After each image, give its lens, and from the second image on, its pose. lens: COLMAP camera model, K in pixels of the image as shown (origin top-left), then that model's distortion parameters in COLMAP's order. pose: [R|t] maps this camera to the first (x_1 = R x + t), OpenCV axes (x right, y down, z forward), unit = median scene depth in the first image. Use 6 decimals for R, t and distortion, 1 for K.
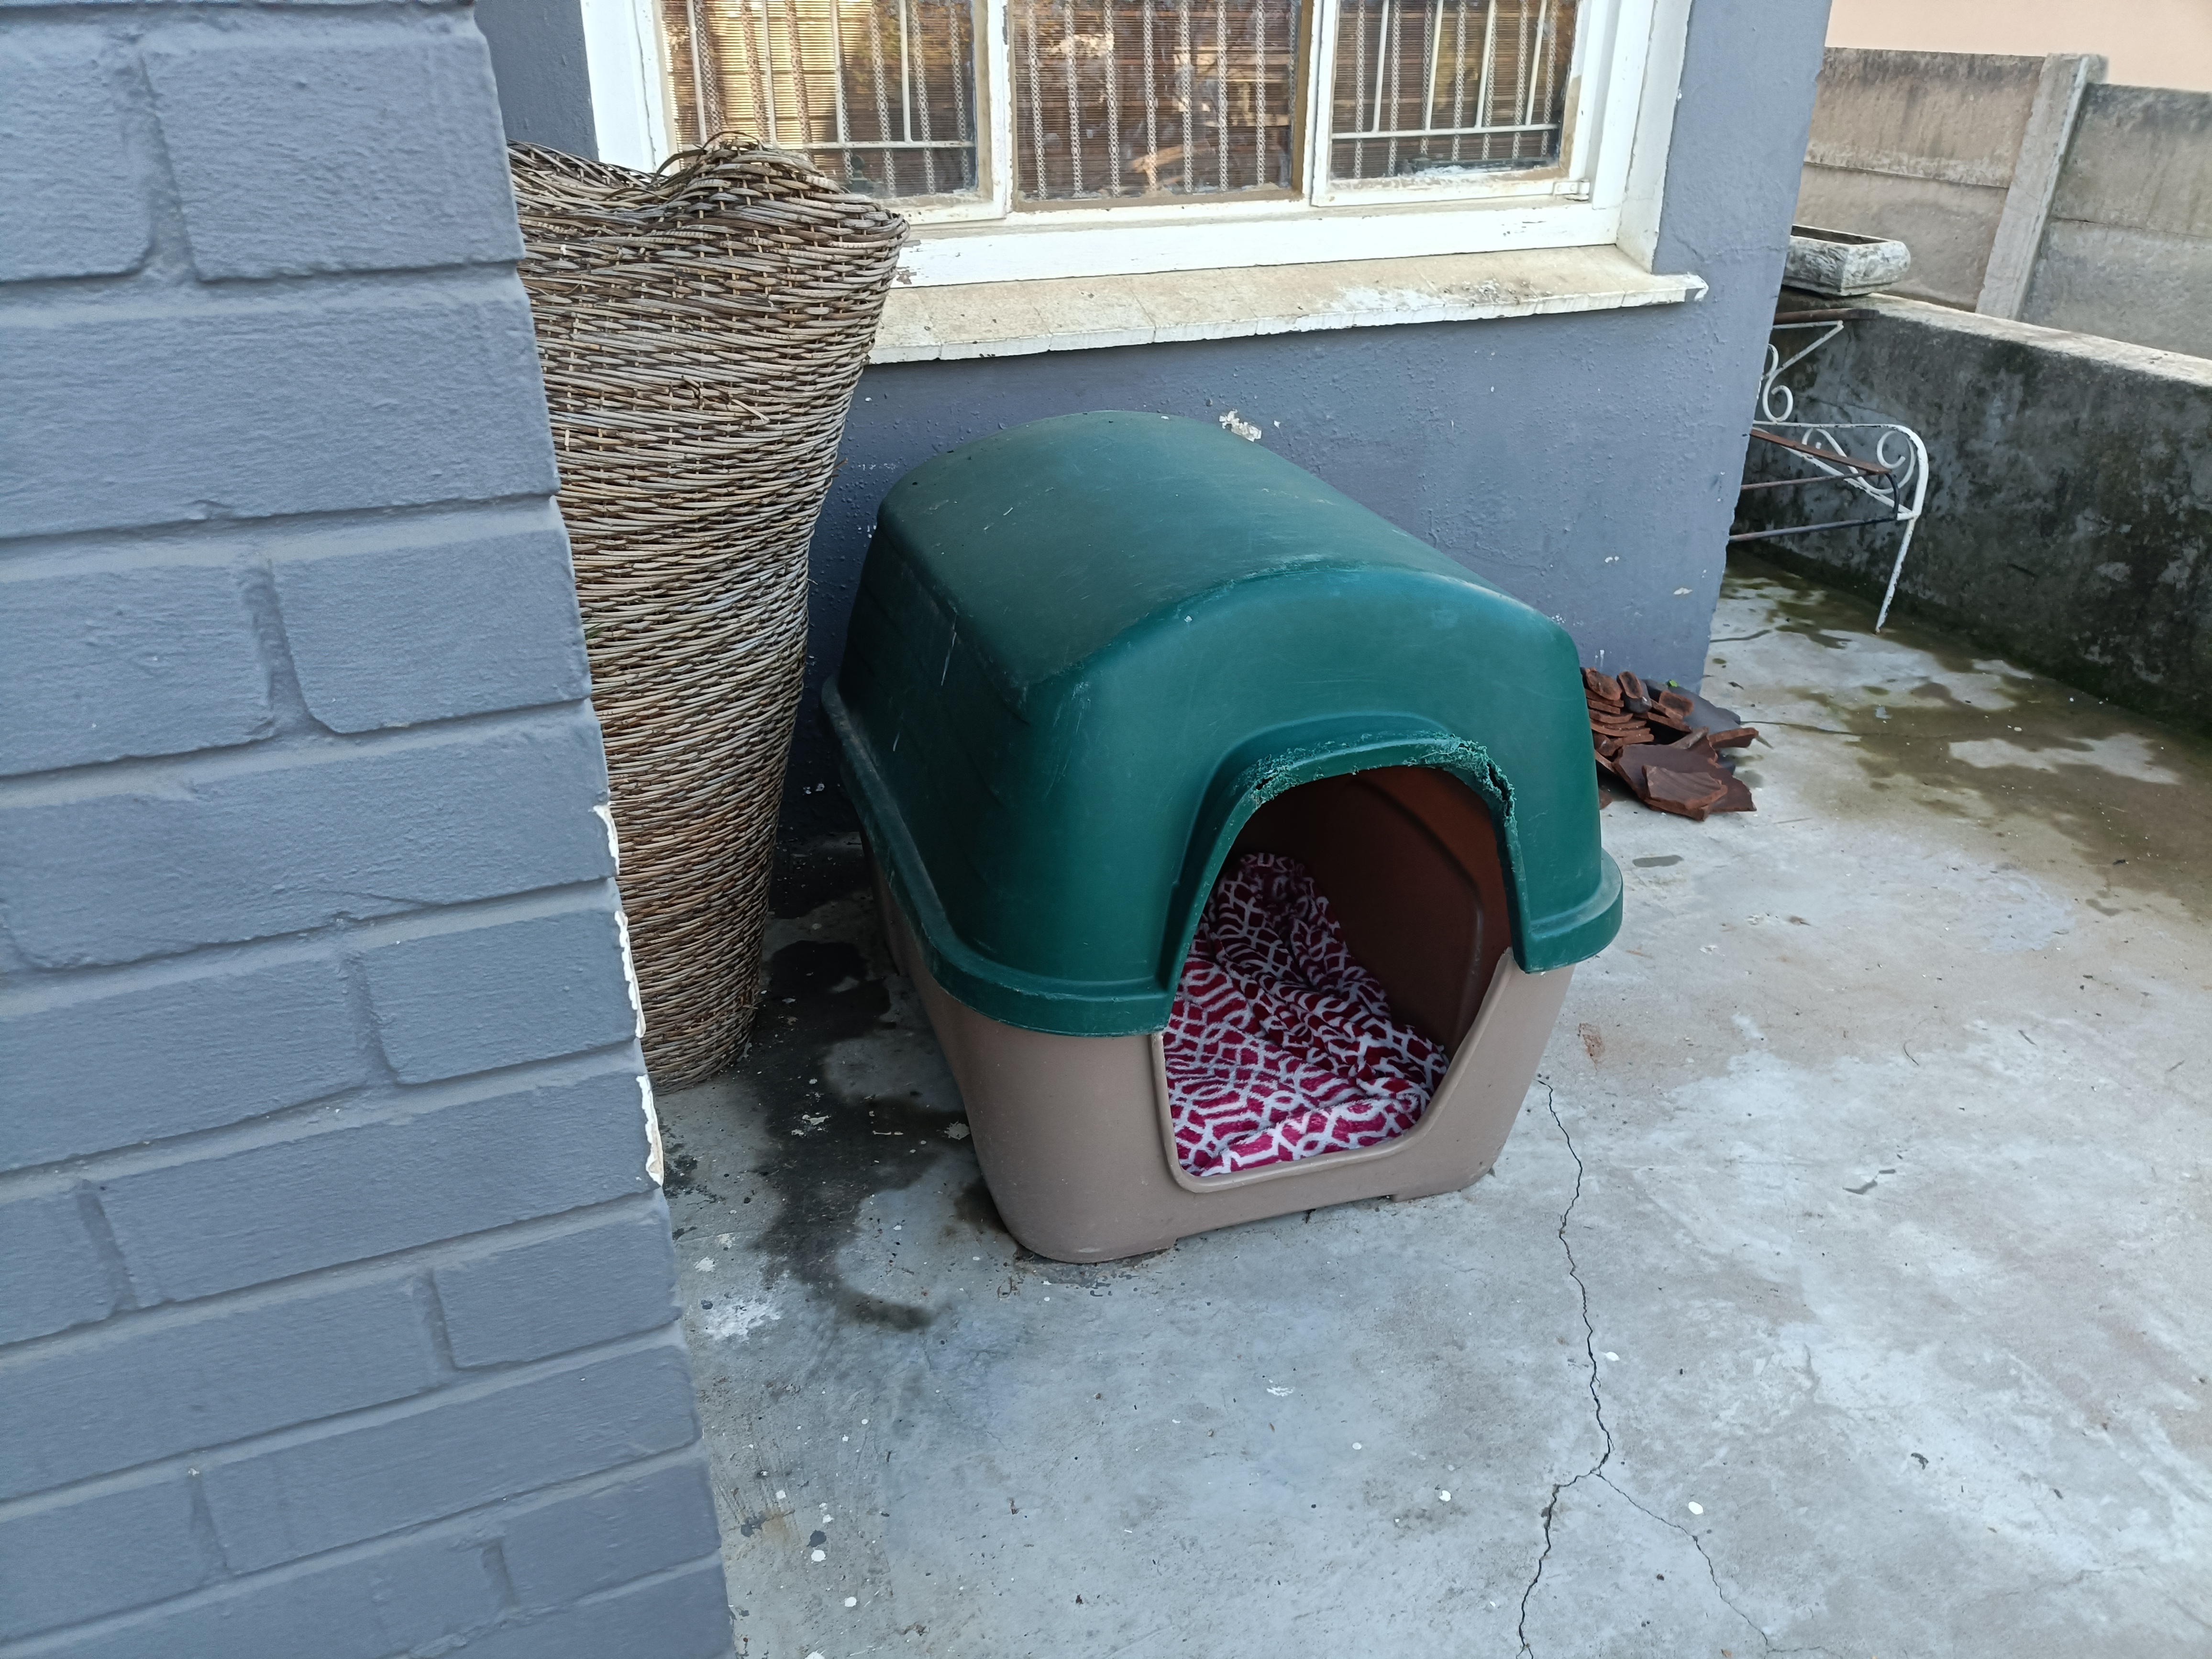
lens RADIAL K [[1605.1, 0, 1112.2], [0, 1605.1, 834.0], [0, 0, 1]] dist [0.015106, -0.000314]
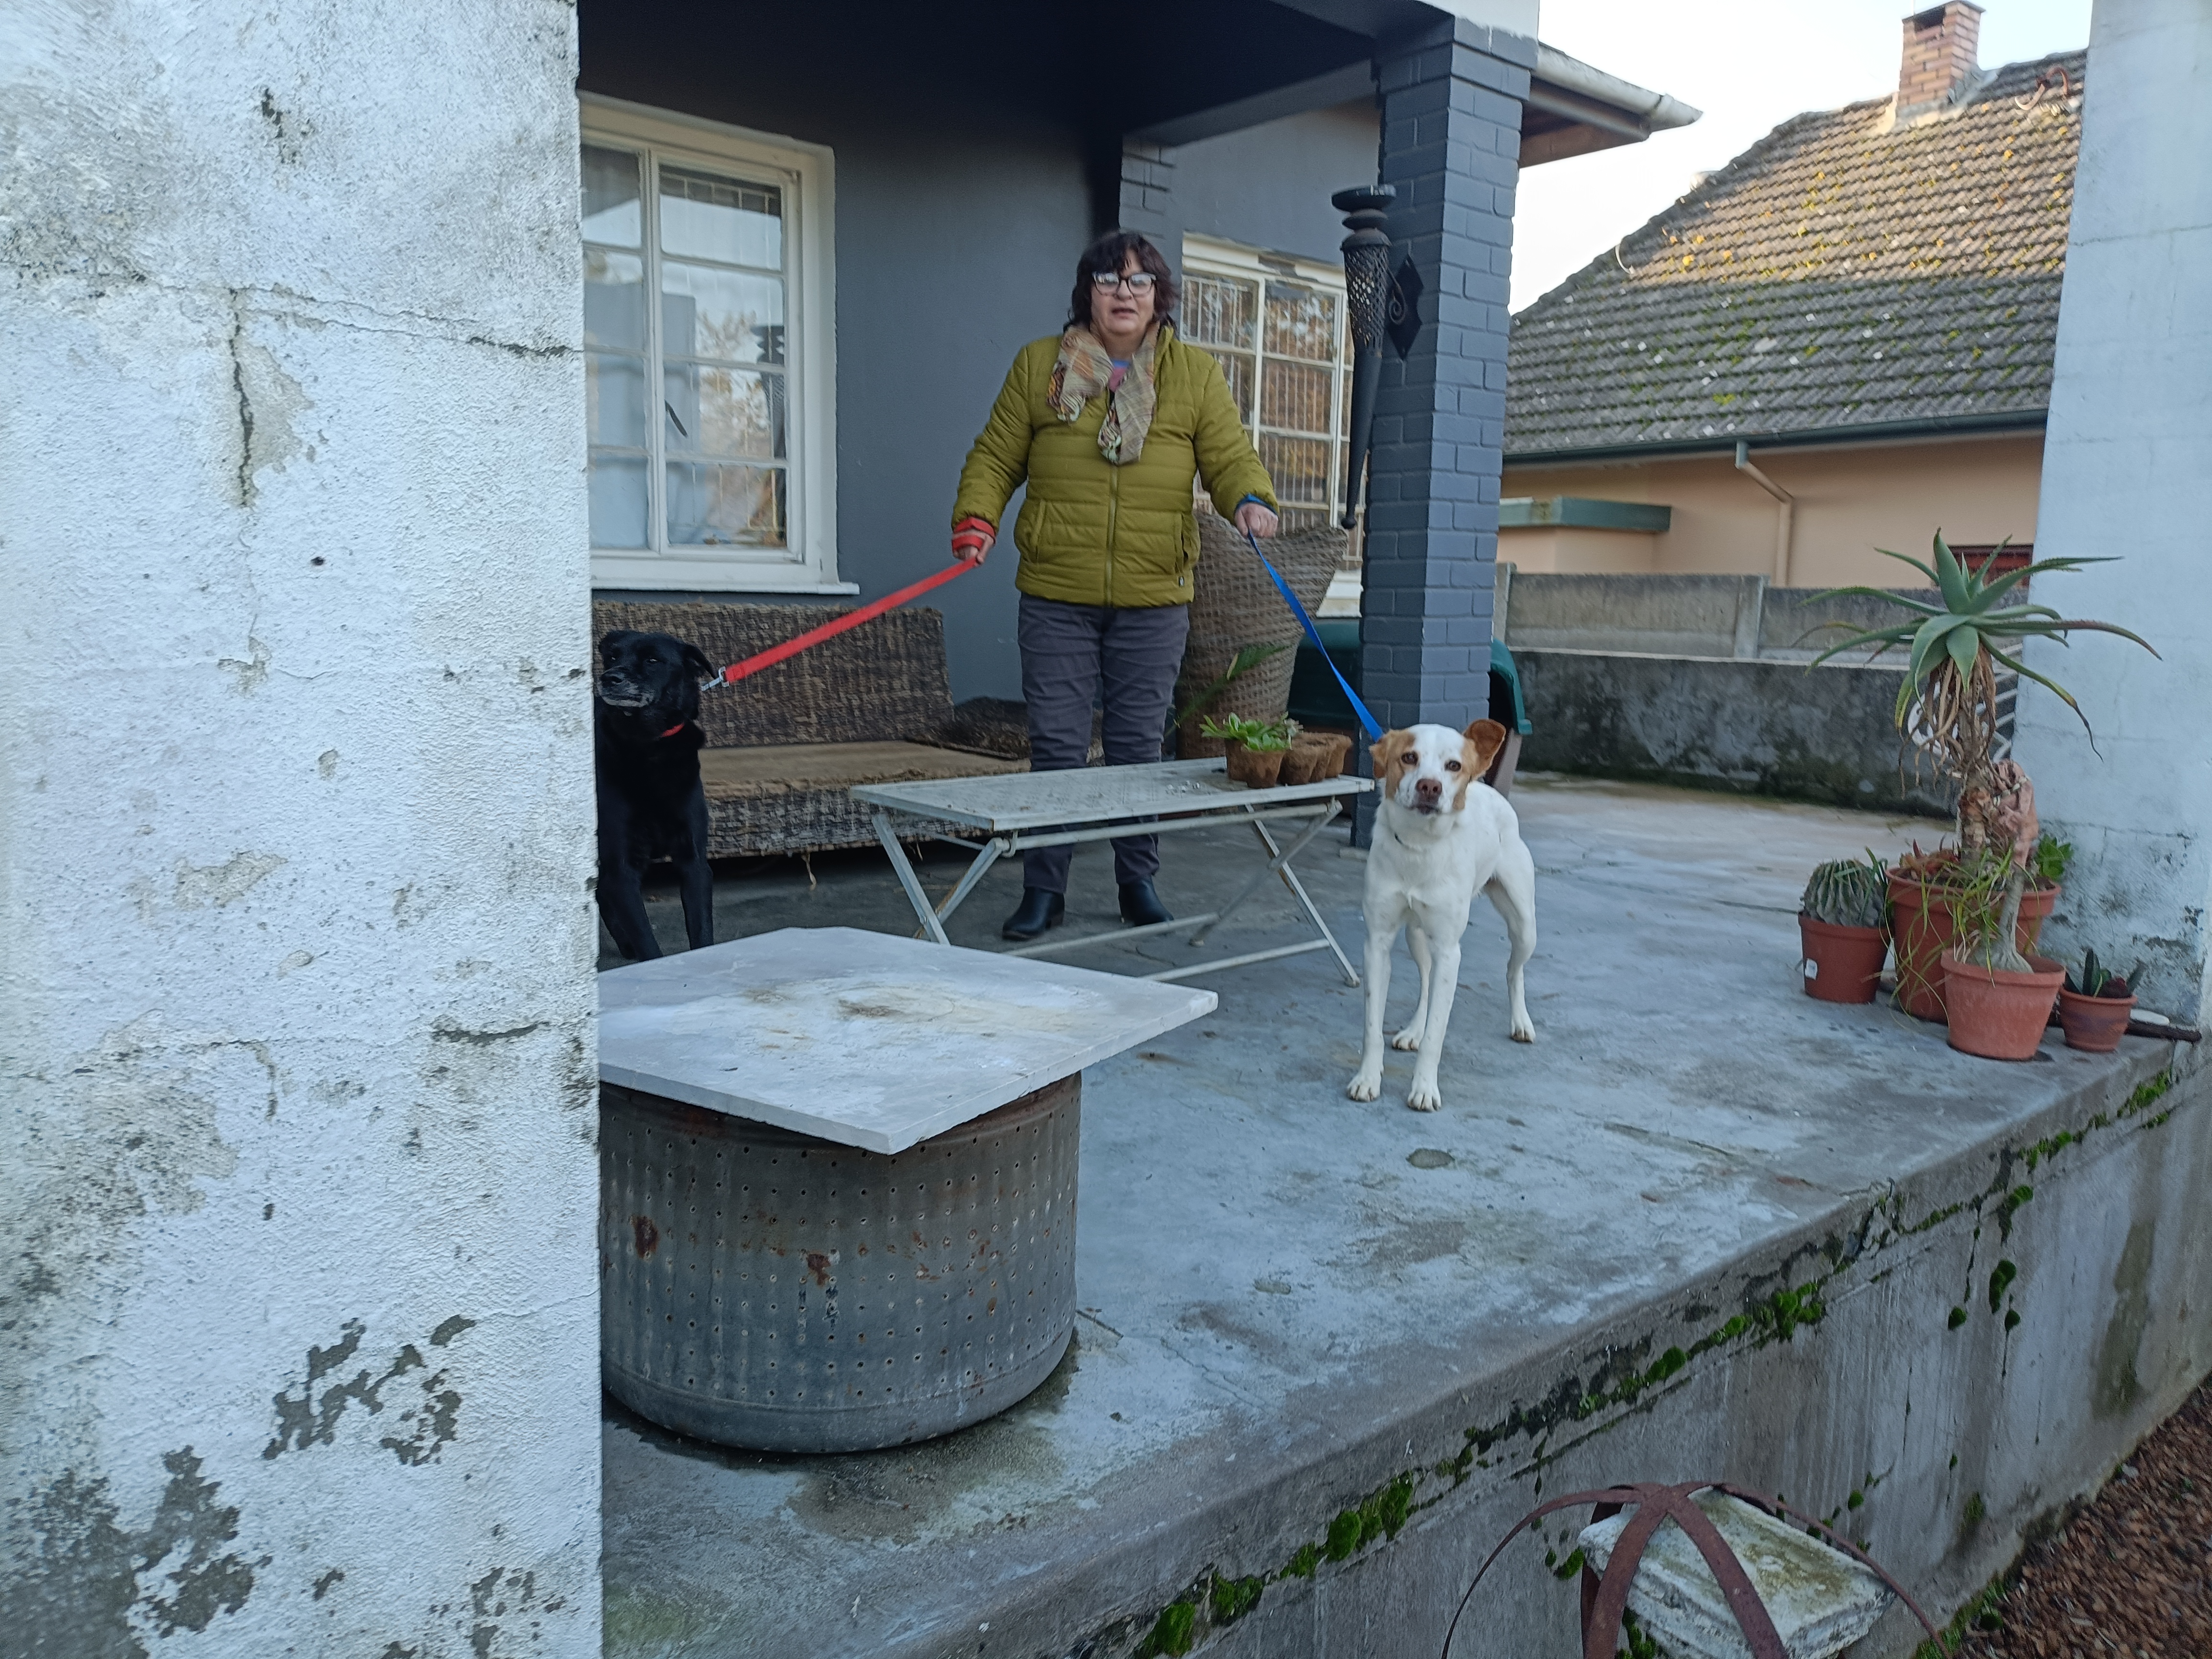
lens RADIAL K [[1605.1, 0, 1103.7], [0, 1605.1, 828.2], [0, 0, 1]] dist [0.015106, -0.000314]
pose [[0.940660, -0.027159, 0.338261, -0.969621], [0.134845, 0.944633, -0.299142, 0.650263], [-0.311408, 0.327004, 0.892241, -0.997682]]
